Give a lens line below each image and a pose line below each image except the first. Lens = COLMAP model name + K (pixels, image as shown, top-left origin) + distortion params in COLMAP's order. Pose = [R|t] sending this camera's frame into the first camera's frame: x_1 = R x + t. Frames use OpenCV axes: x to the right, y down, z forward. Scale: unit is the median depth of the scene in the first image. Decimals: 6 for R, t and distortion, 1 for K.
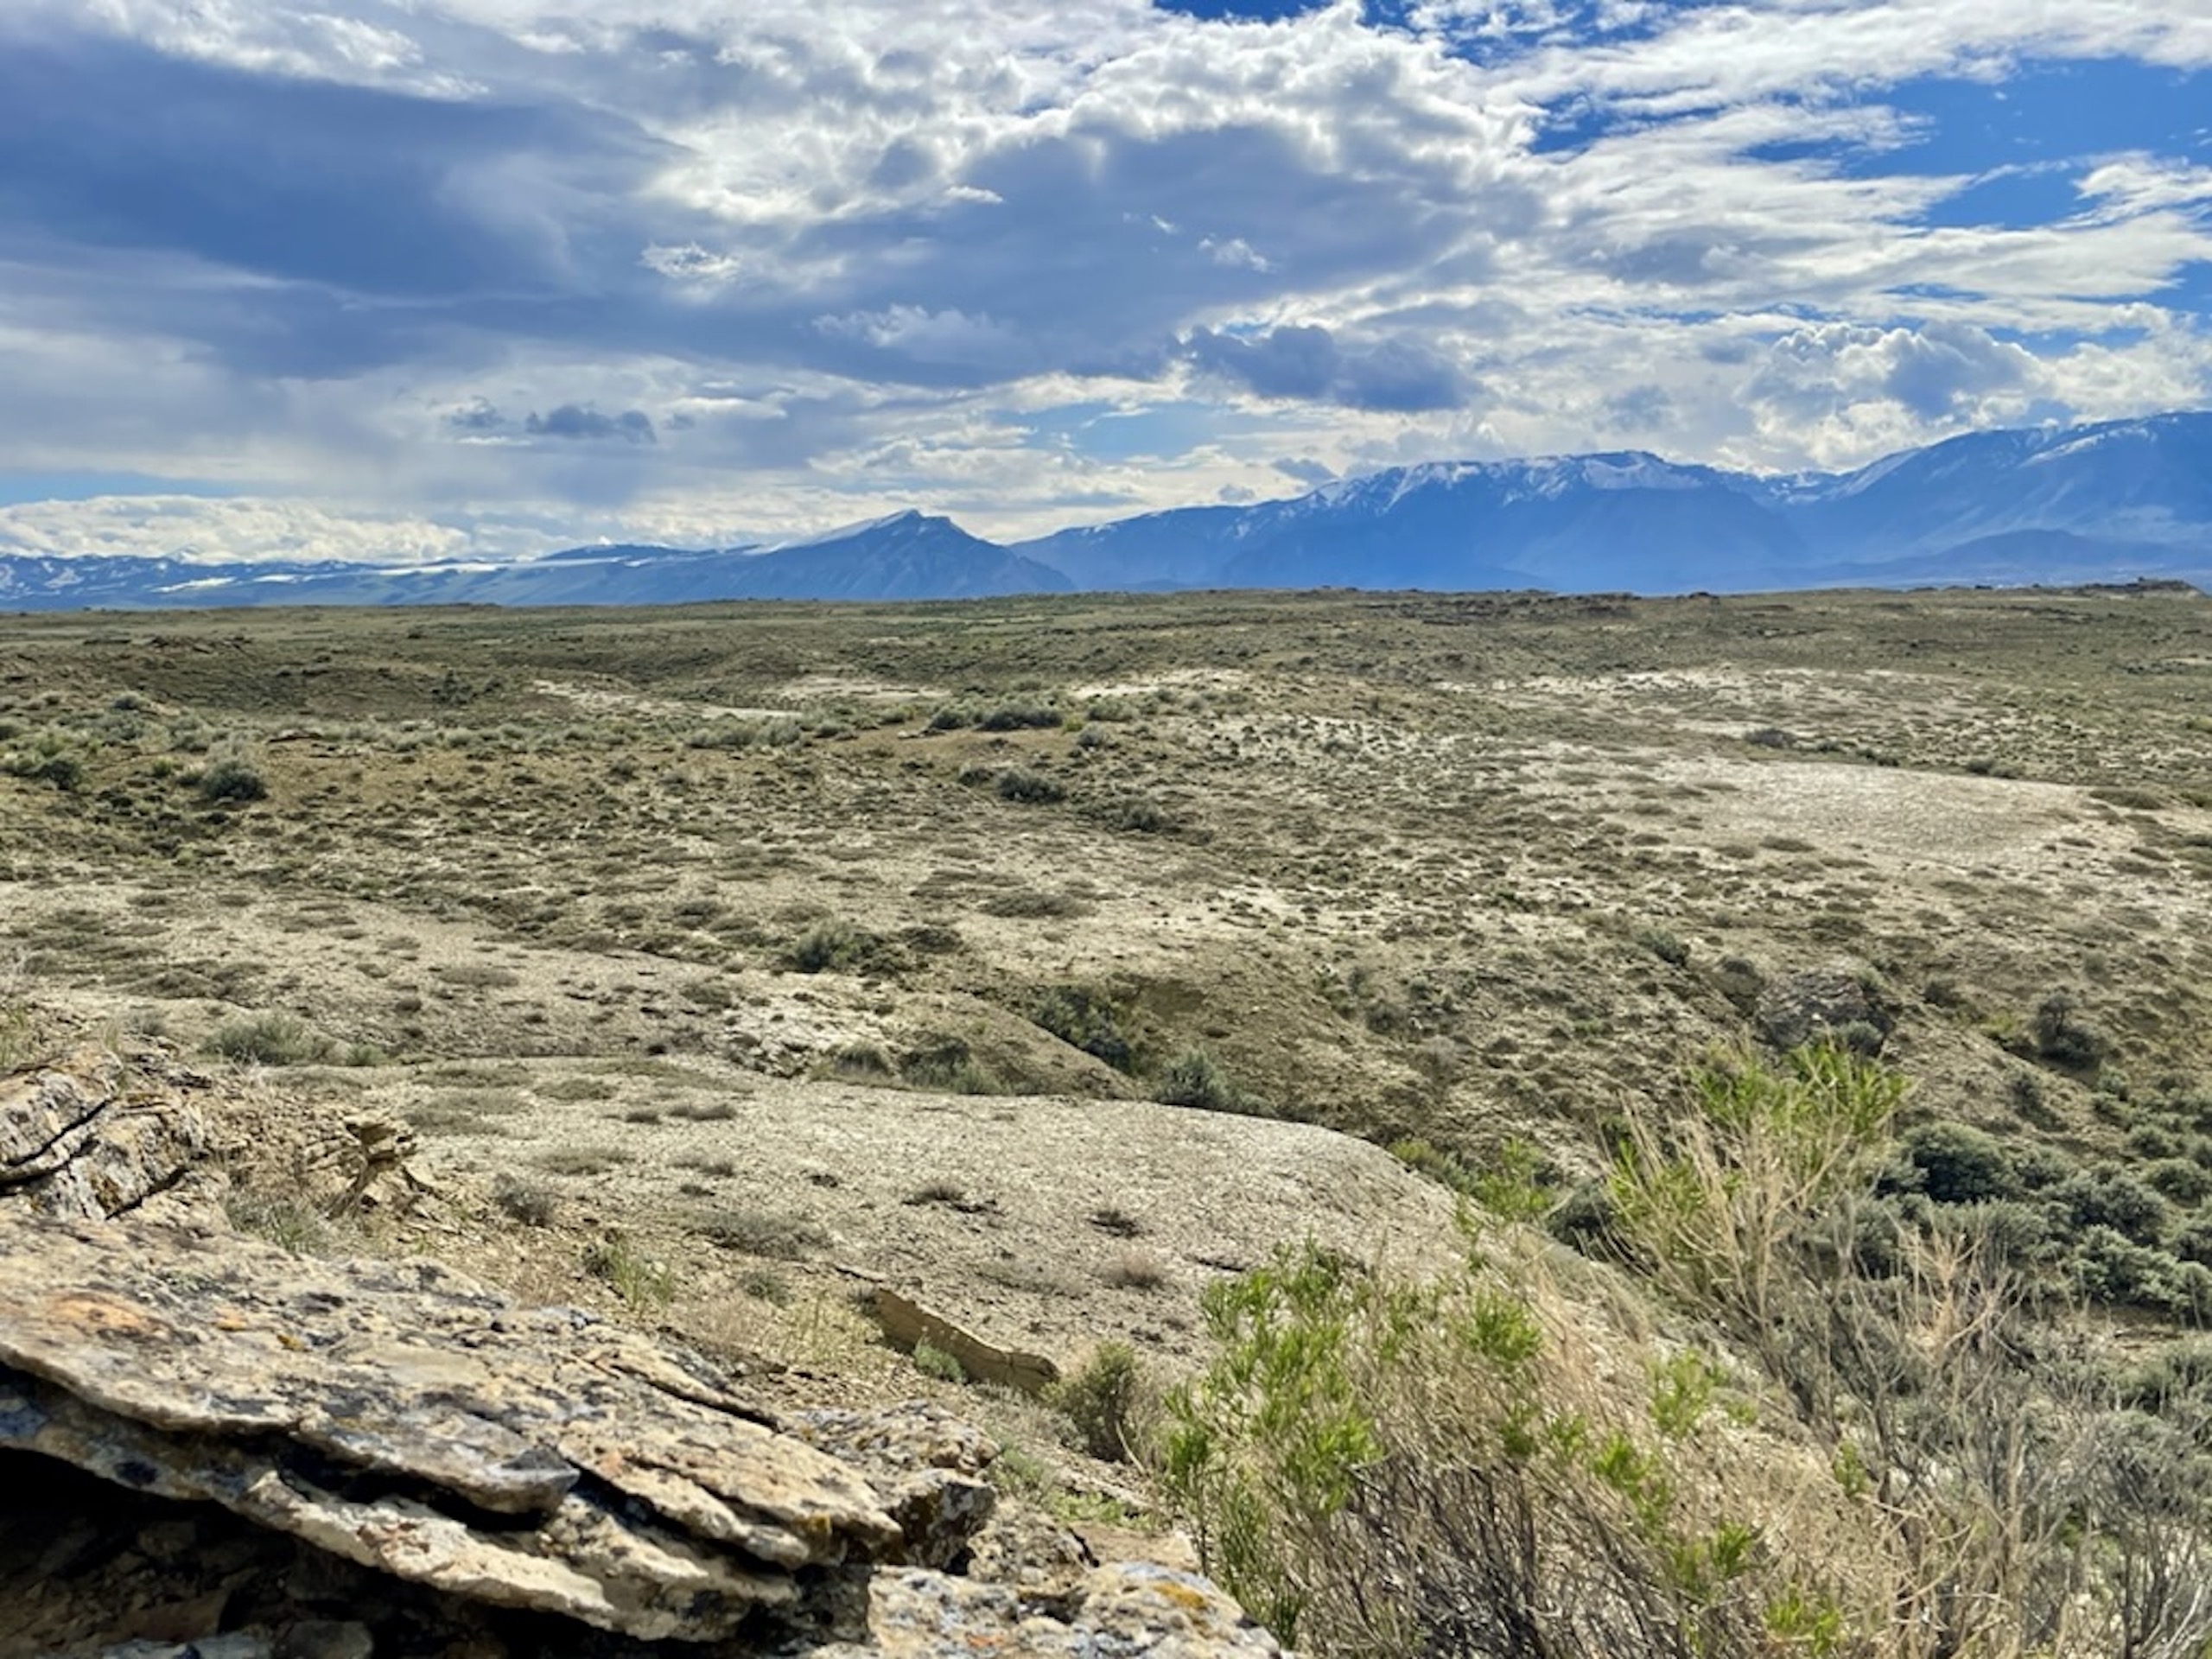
lens RADIAL K [[2117.2, 0, 1098.8], [0, 2117.2, 799.5], [0, 0, 1]] dist [0.099720, -0.152338]
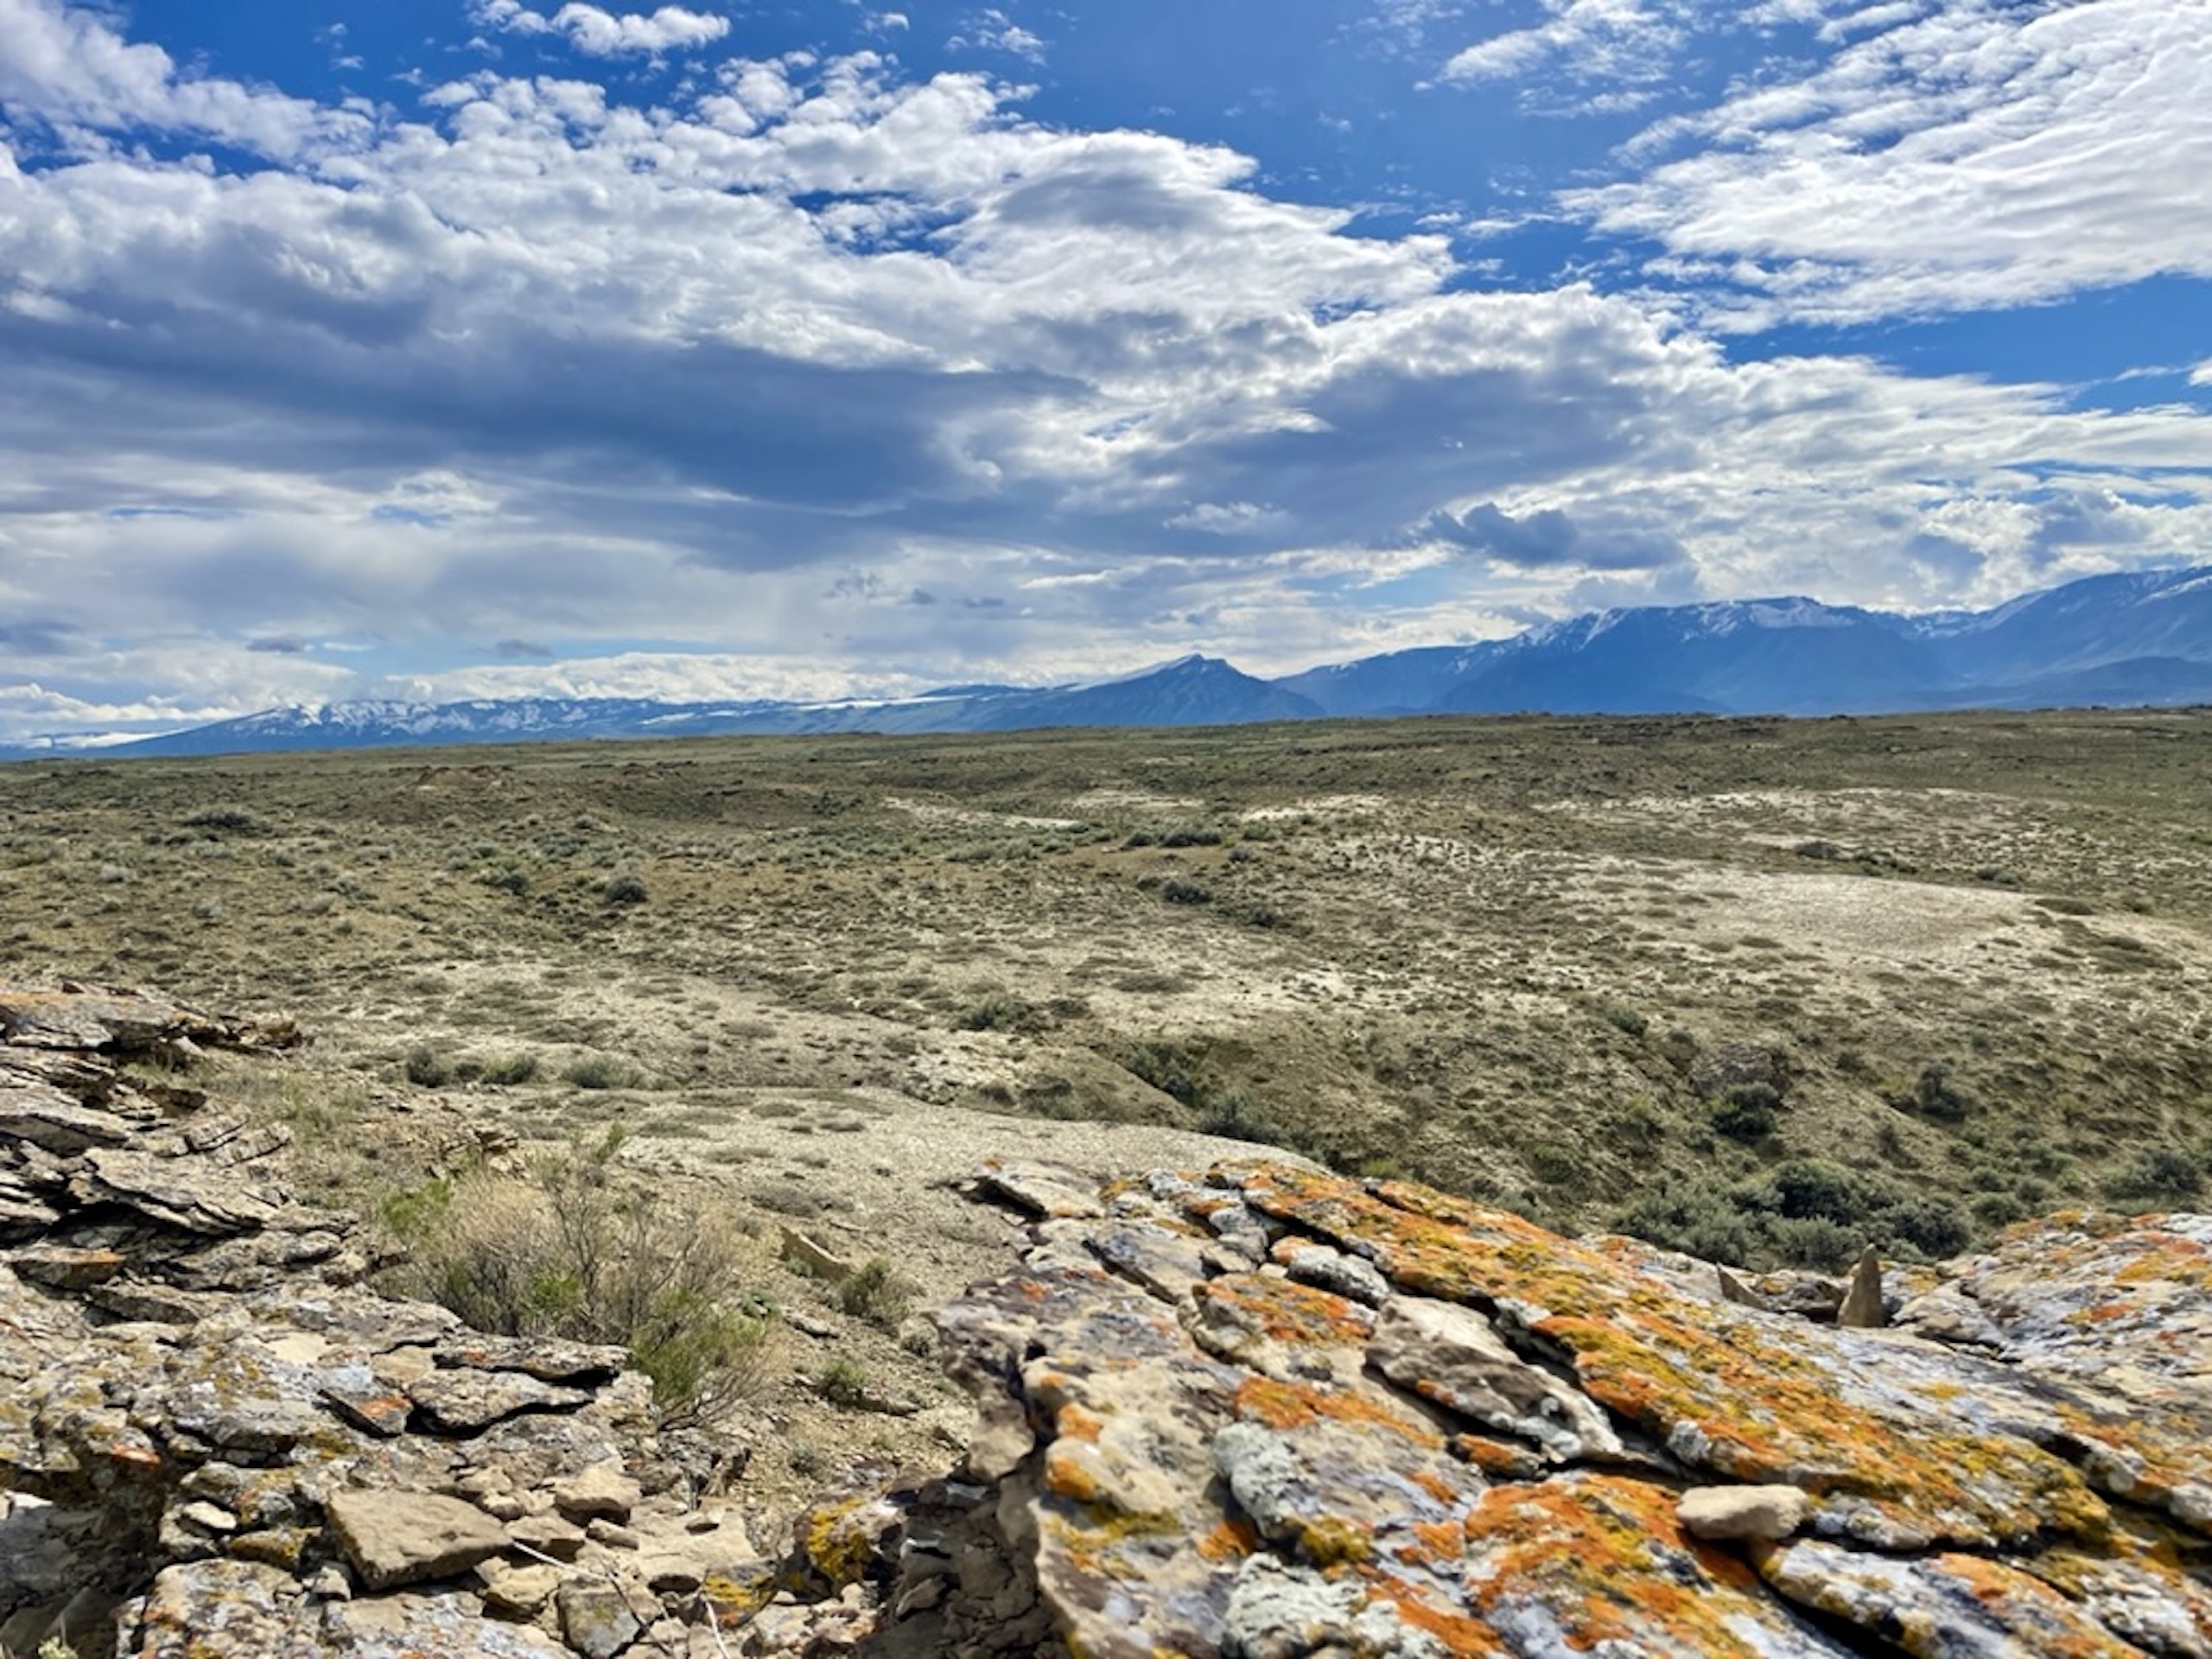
lens RADIAL K [[1678.3, 0, 1105.0], [0, 1678.3, 792.5], [0, 0, 1]] dist [0.095782, -0.132384]
pose [[0.989390, -0.002503, -0.145259, 0.087554], [-0.005008, 0.998670, -0.051322, -0.016673], [0.145194, 0.051505, 0.988062, -0.097750]]
